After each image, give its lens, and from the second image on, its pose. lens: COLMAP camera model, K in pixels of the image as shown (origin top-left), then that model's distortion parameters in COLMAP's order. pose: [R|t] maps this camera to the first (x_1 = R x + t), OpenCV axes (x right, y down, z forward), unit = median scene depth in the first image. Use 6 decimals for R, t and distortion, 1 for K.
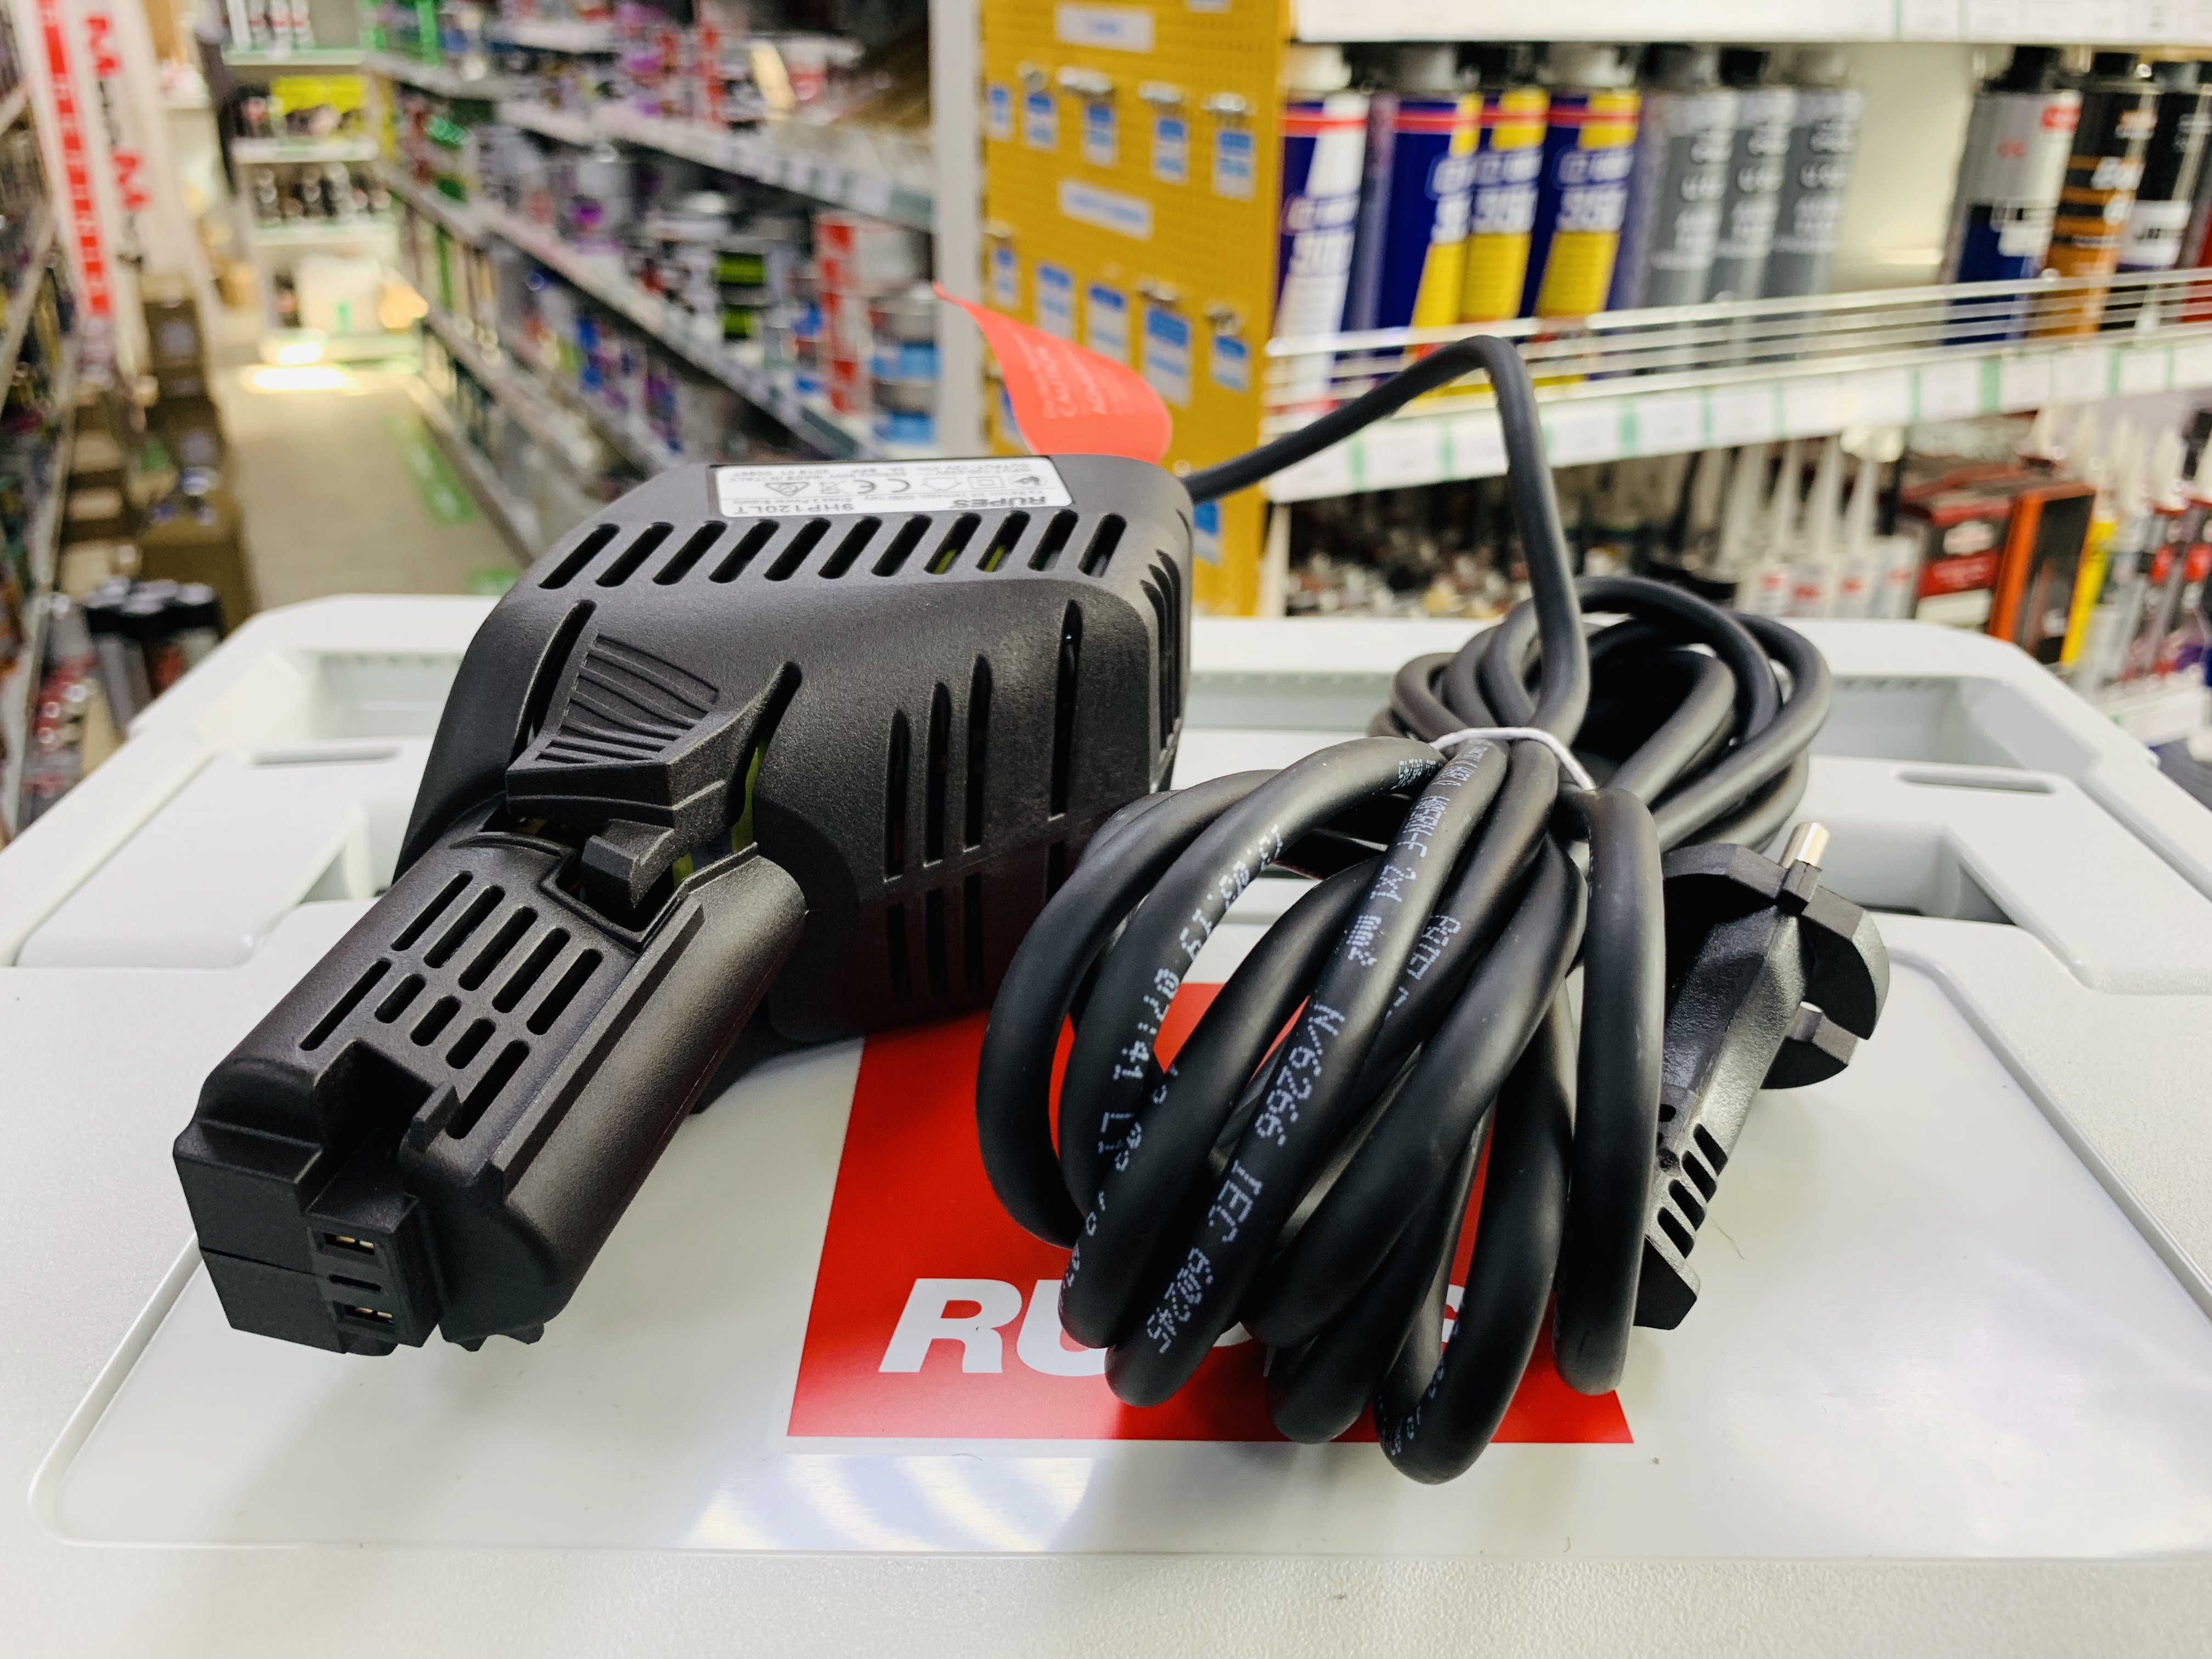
lens RADIAL K [[1756.8, 0, 1096.1], [0, 1756.8, 833.8], [0, 0, 1]] dist [0.004029, -0.004658]
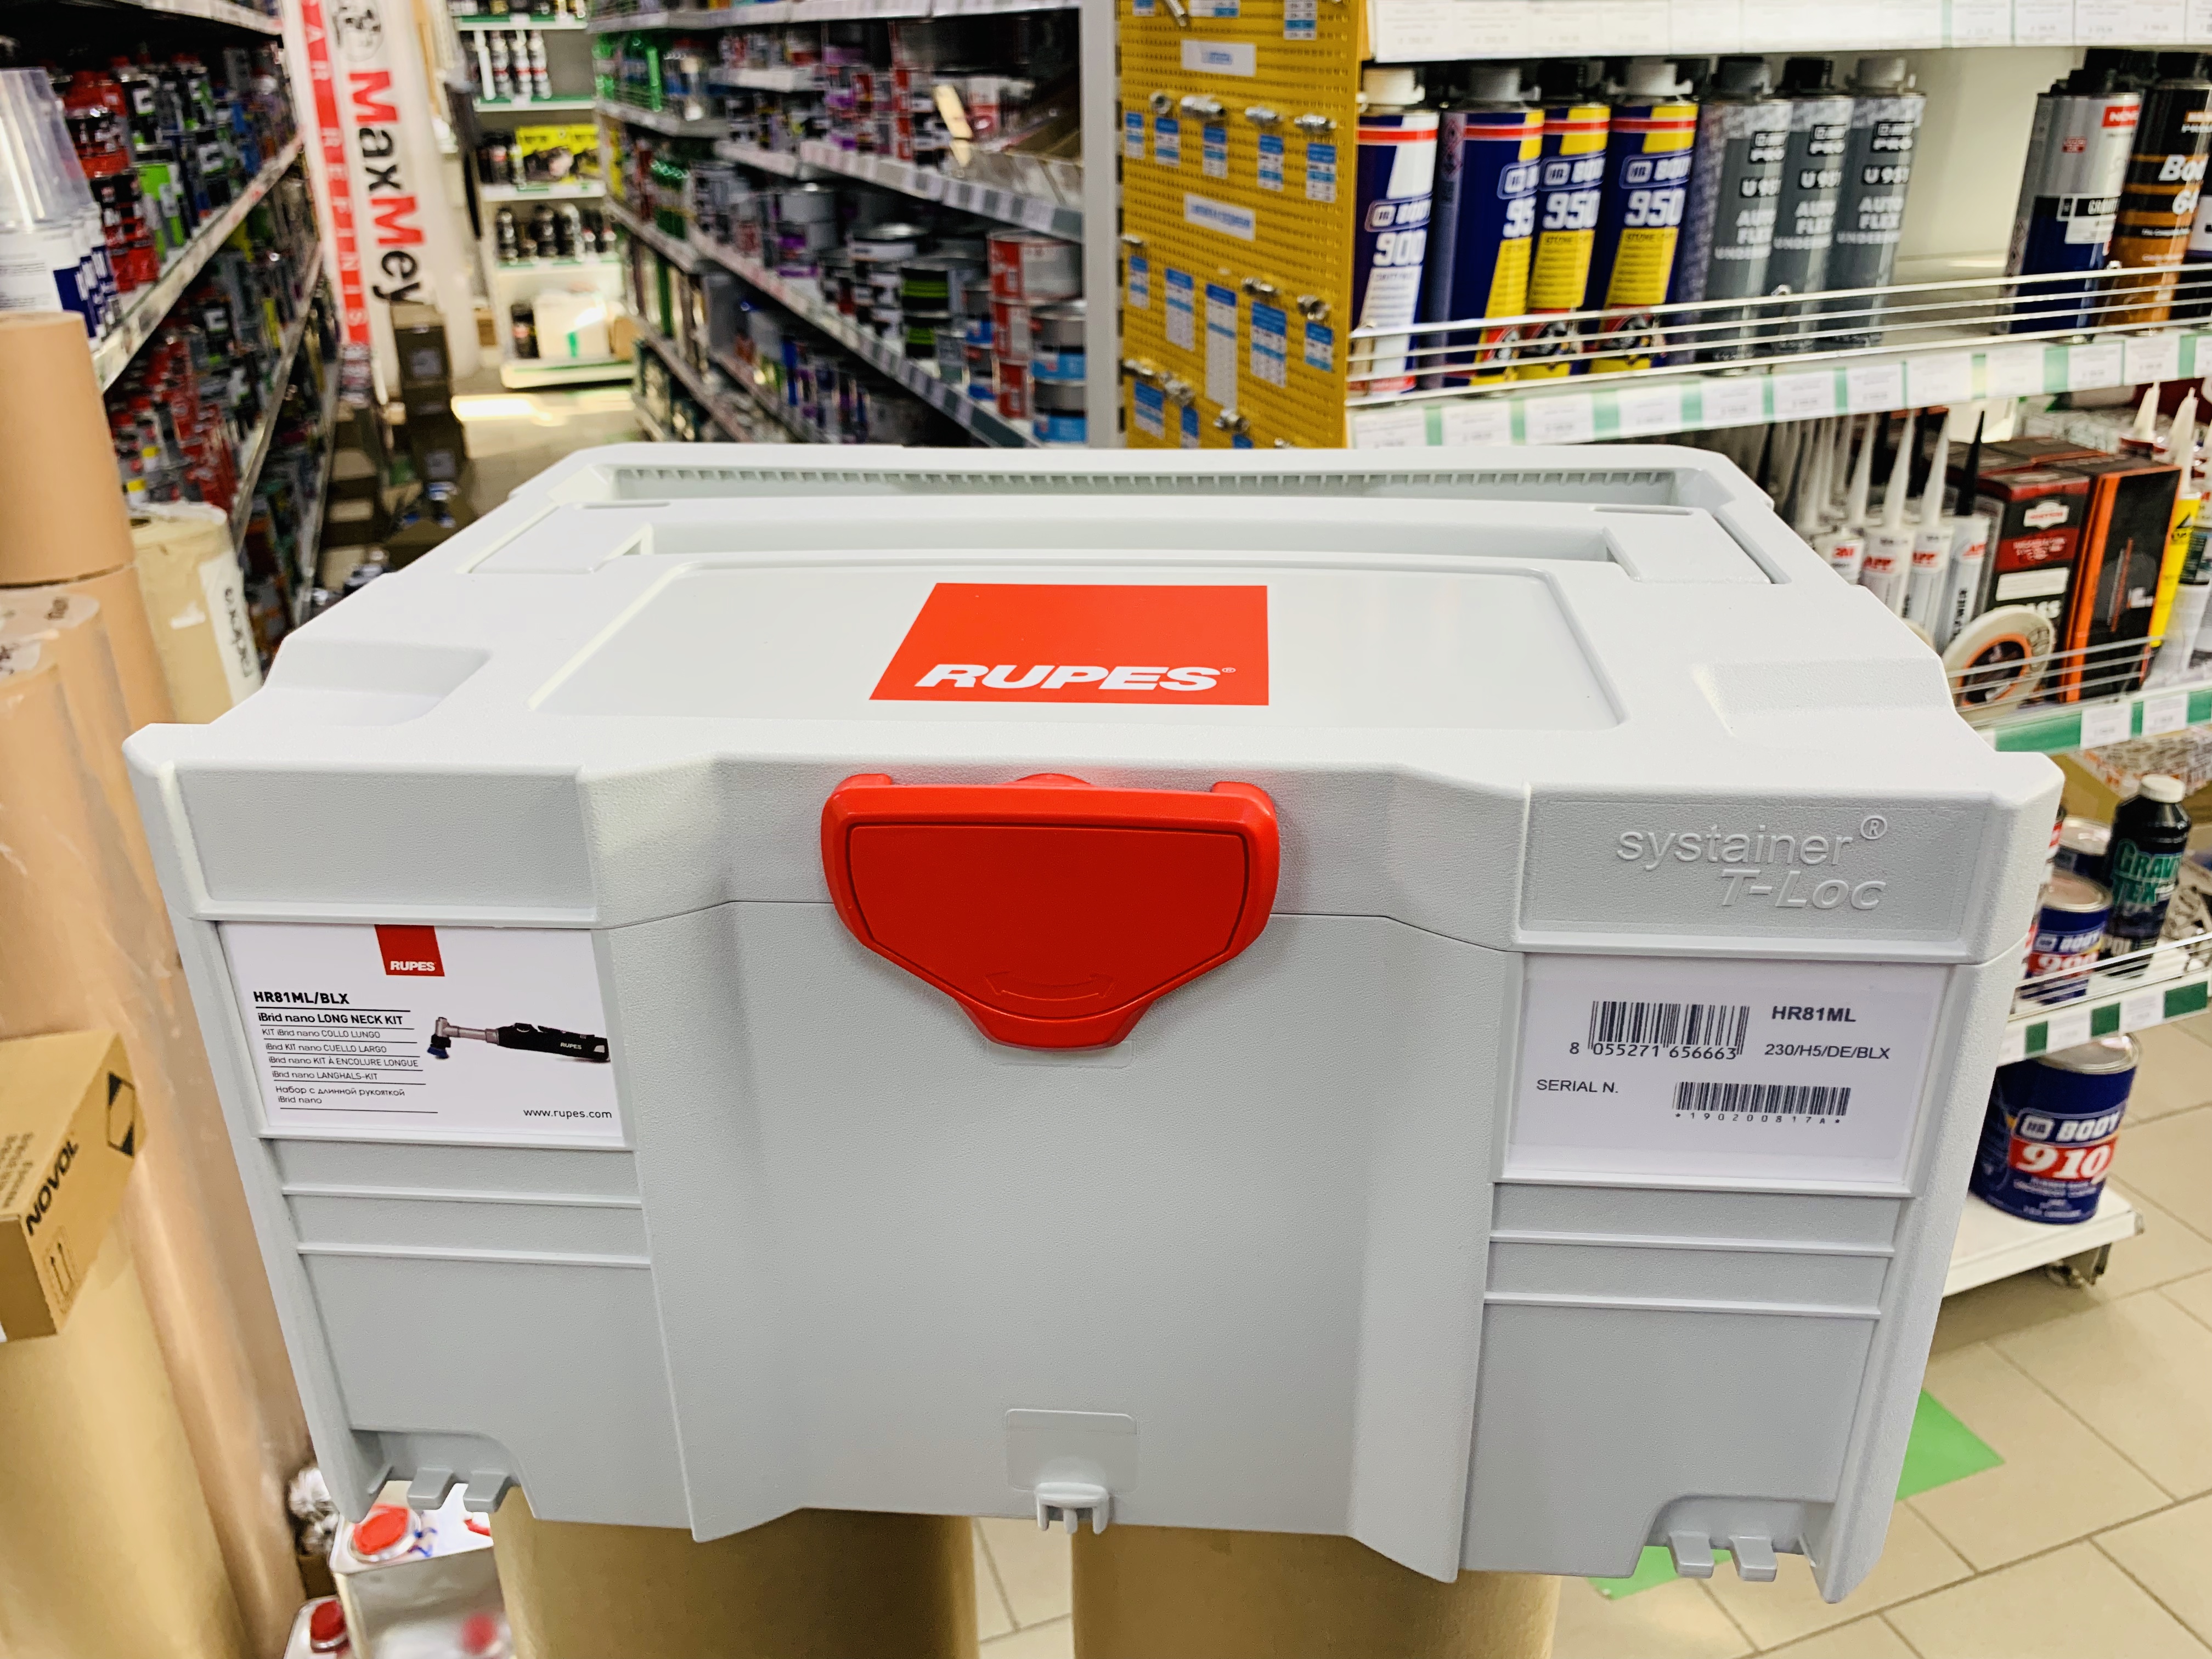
lens RADIAL K [[1756.8, 0, 1096.1], [0, 1756.8, 833.8], [0, 0, 1]] dist [0.004029, -0.004658]
pose [[0.993882, 0.020232, -0.108574, 0.041585], [-0.021920, 0.999656, -0.014379, 0.043703], [0.108246, 0.016671, 0.993984, -0.092762]]
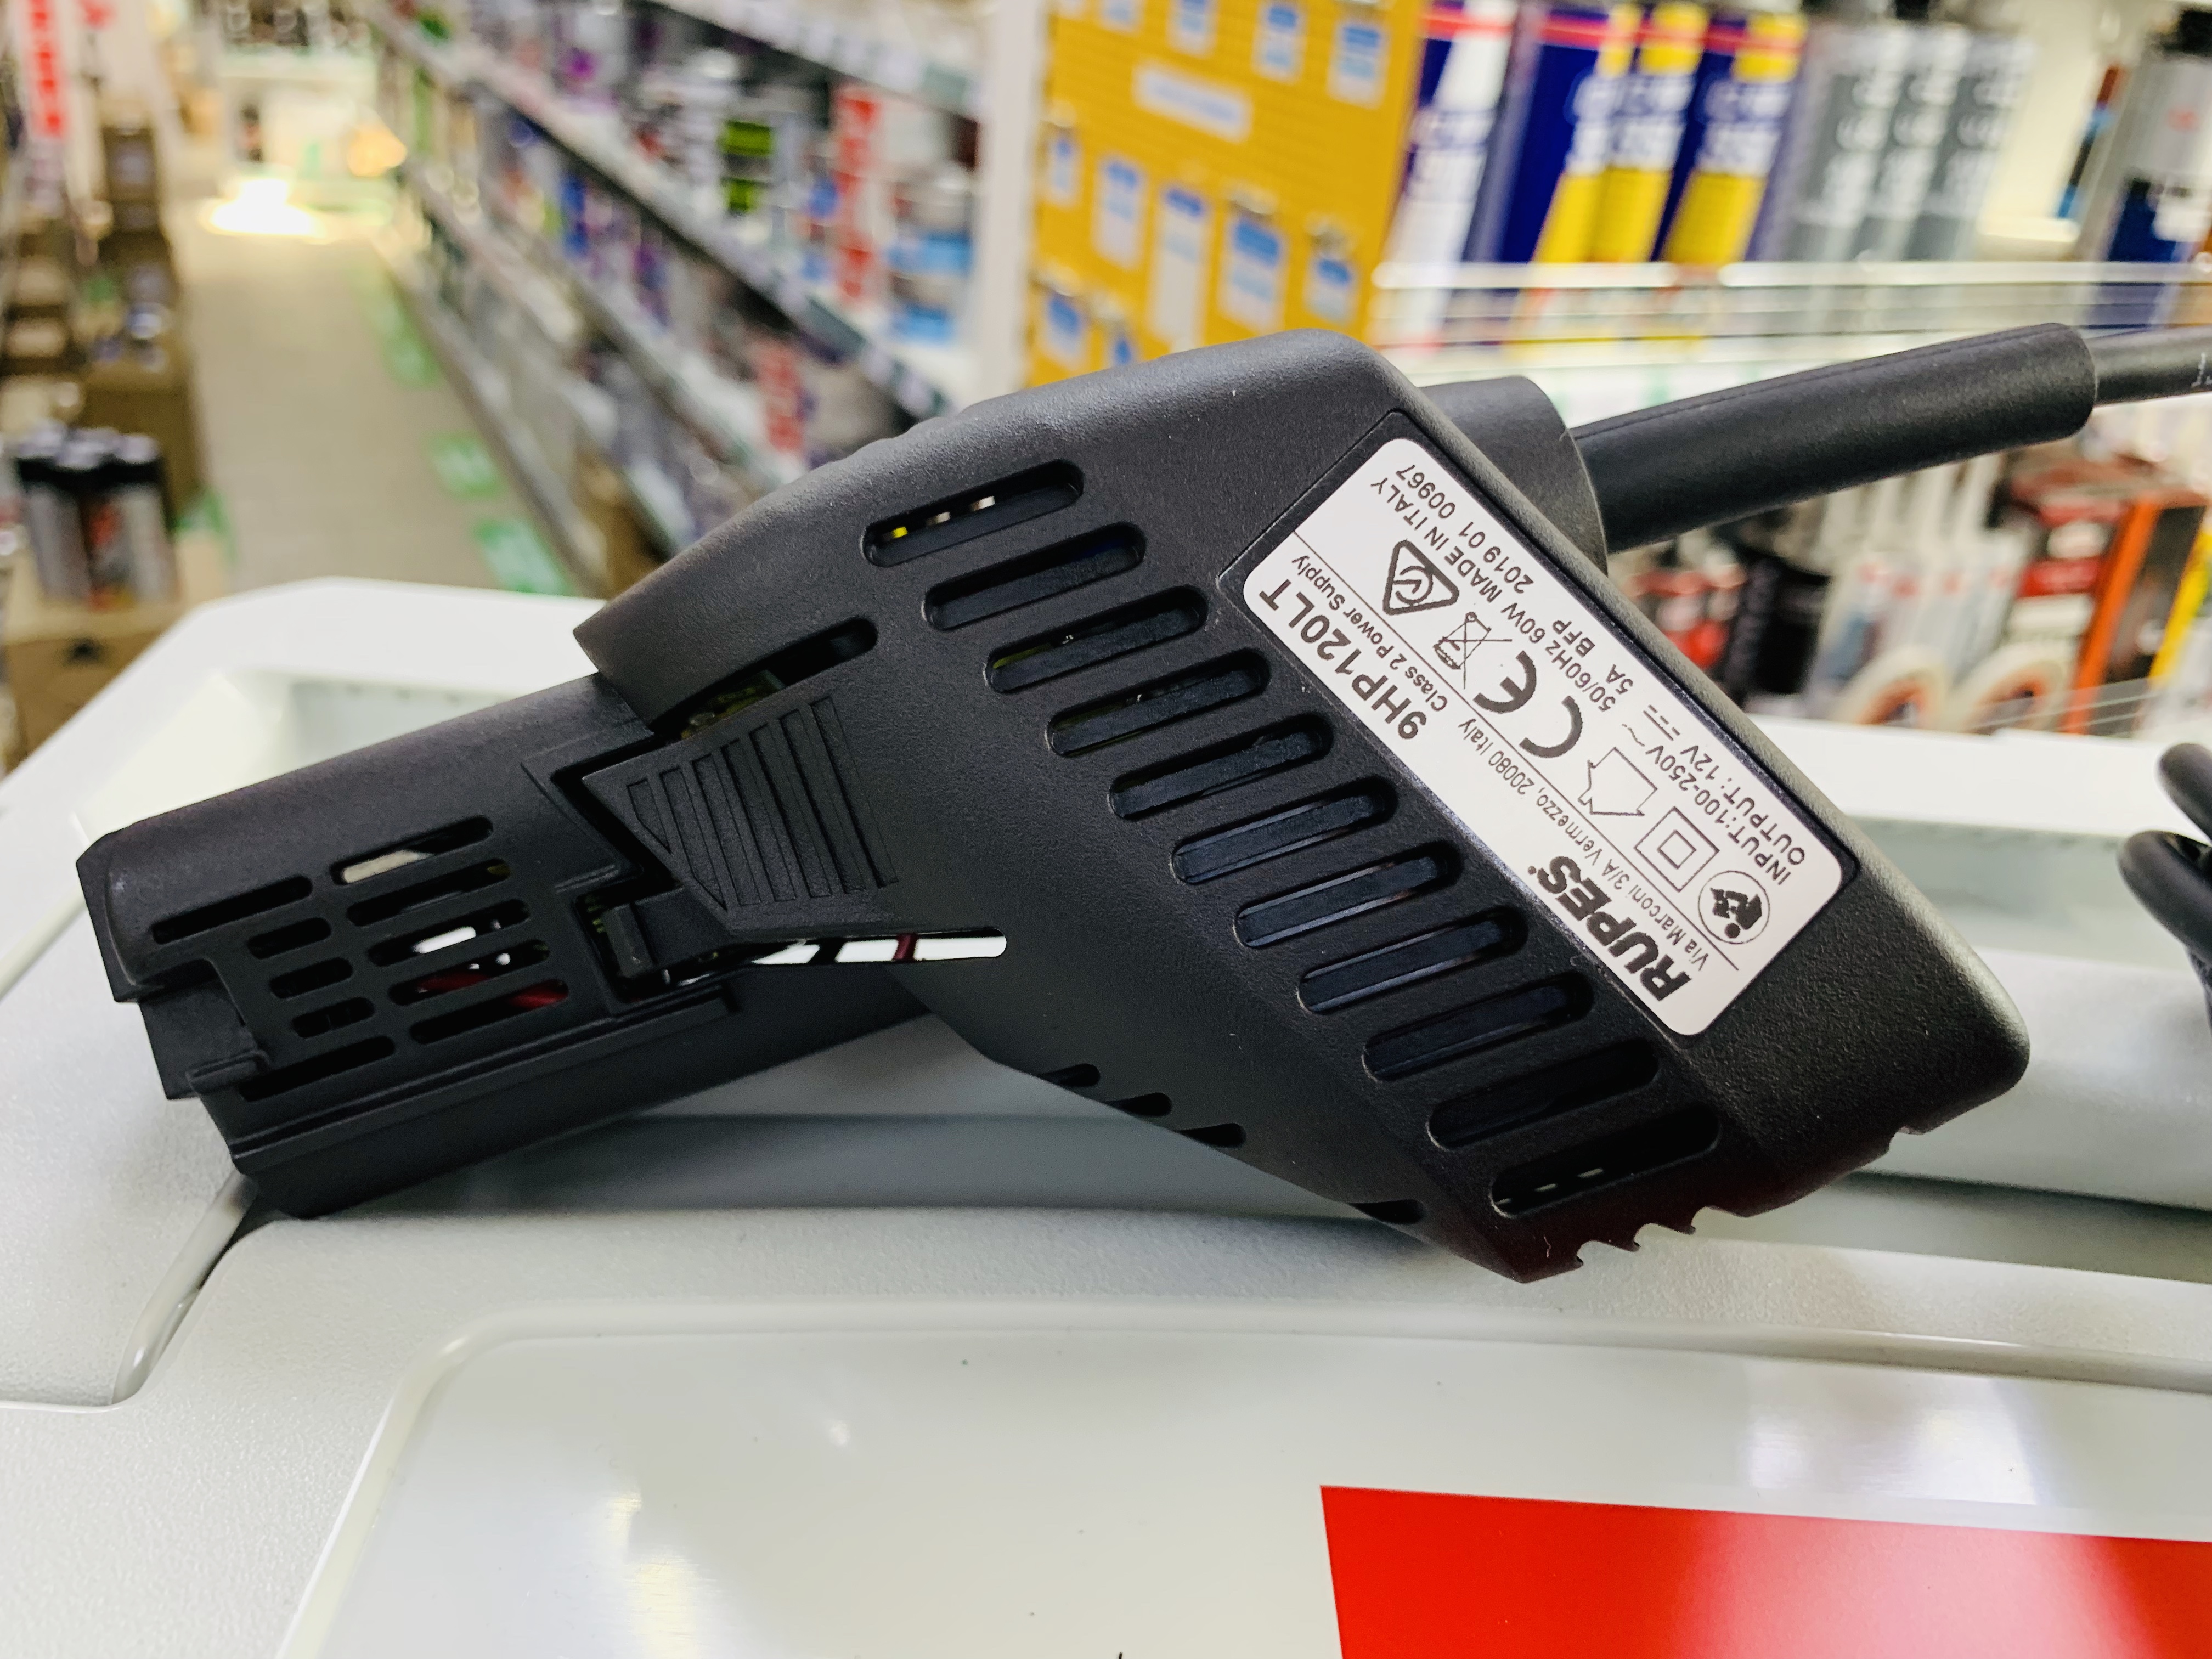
lens RADIAL K [[1766.2, 0, 1095.3], [0, 1766.2, 826.9], [0, 0, 1]] dist [-0.001875, -0.001613]
pose [[0.997125, 0.069357, 0.030512, -0.033343], [-0.070678, 0.996503, 0.044573, -0.019300], [-0.027314, -0.046602, 0.998540, 0.065972]]
